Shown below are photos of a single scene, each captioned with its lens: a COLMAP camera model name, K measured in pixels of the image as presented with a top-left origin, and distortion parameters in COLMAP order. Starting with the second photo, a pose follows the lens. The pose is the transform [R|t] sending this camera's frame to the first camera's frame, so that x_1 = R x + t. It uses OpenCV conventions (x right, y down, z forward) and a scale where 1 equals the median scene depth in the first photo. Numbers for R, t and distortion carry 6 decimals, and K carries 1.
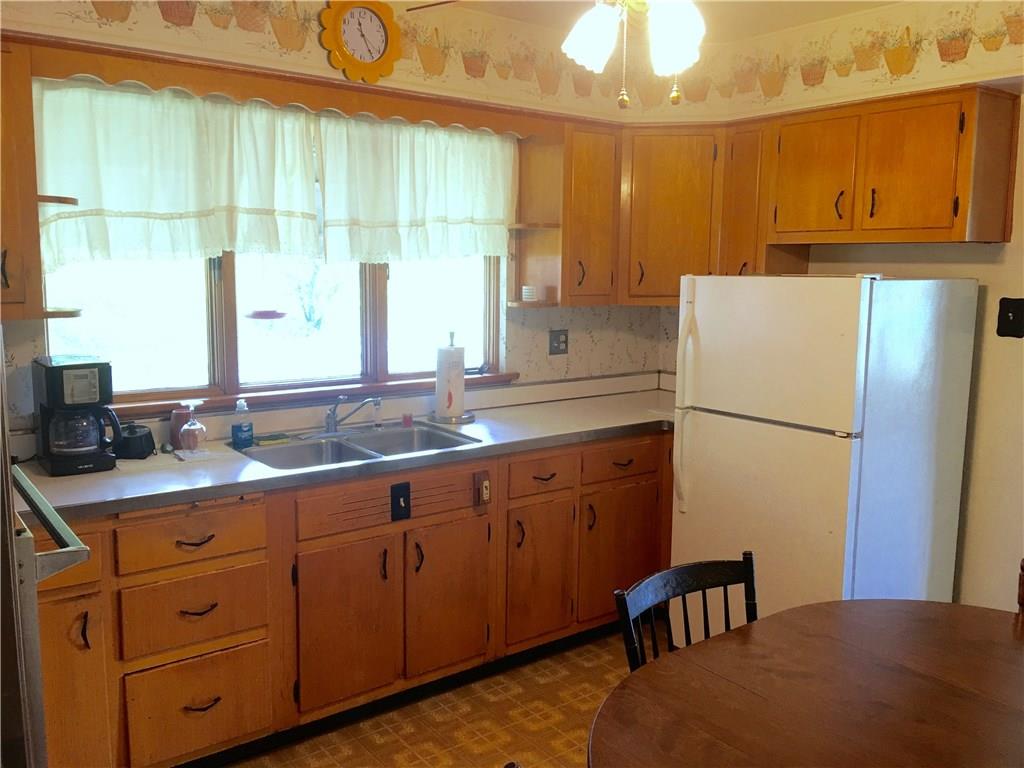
lens RADIAL K [[857.4, 0, 512.0], [0, 857.4, 384.0], [0, 0, 1]] dist [0.081061, -0.135451]
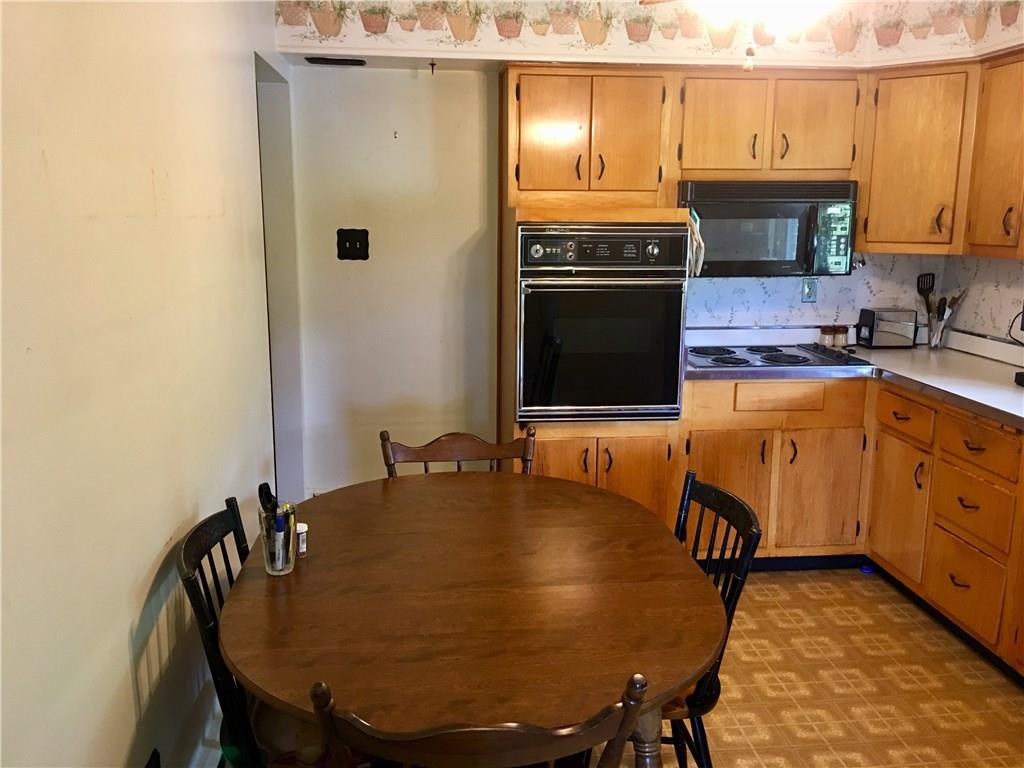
lens RADIAL K [[857.4, 0, 512.0], [0, 857.4, 384.0], [0, 0, 1]] dist [0.081061, -0.135451]
pose [[-0.519090, 0.150752, -0.841320, 0.840791], [-0.130846, 0.958705, 0.252517, -0.106453], [0.844645, 0.241162, -0.477929, 0.872322]]
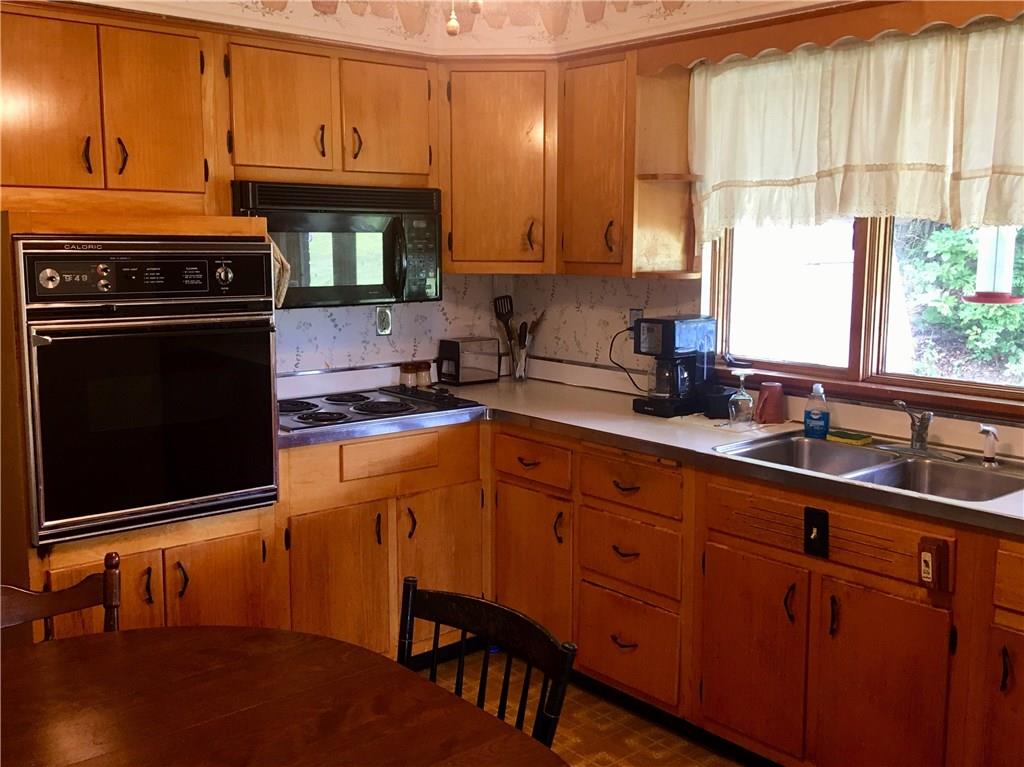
lens RADIAL K [[1040.9, 0, 527.9], [0, 1040.9, 378.0], [0, 0, 1]] dist [0.058205, -0.016977]
pose [[0.069708, 0.124374, -0.989784, 0.769963], [-0.145657, 0.982833, 0.113243, -0.069225], [0.986876, 0.136275, 0.086627, 0.644809]]
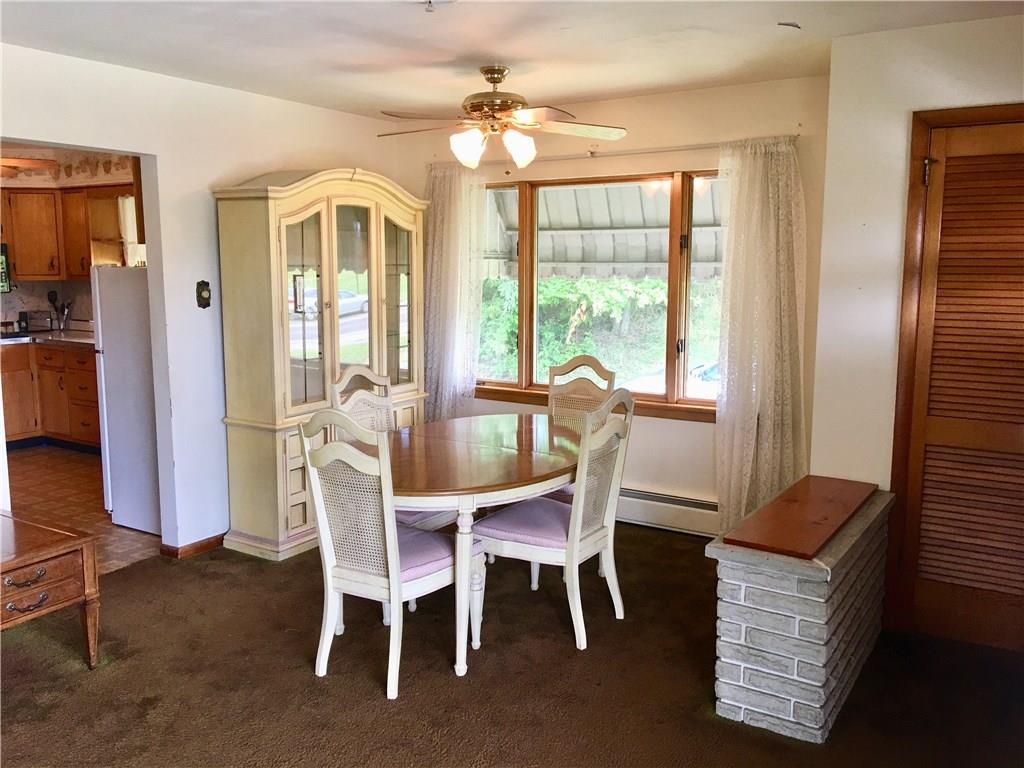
lens RADIAL K [[857.4, 0, 512.0], [0, 857.4, 384.0], [0, 0, 1]] dist [0.081061, -0.135451]
pose [[0.349825, 0.120697, -0.929008, 2.319767], [-0.131038, 0.988221, 0.079046, -0.126819], [0.927605, 0.094082, 0.361520, 1.102866]]
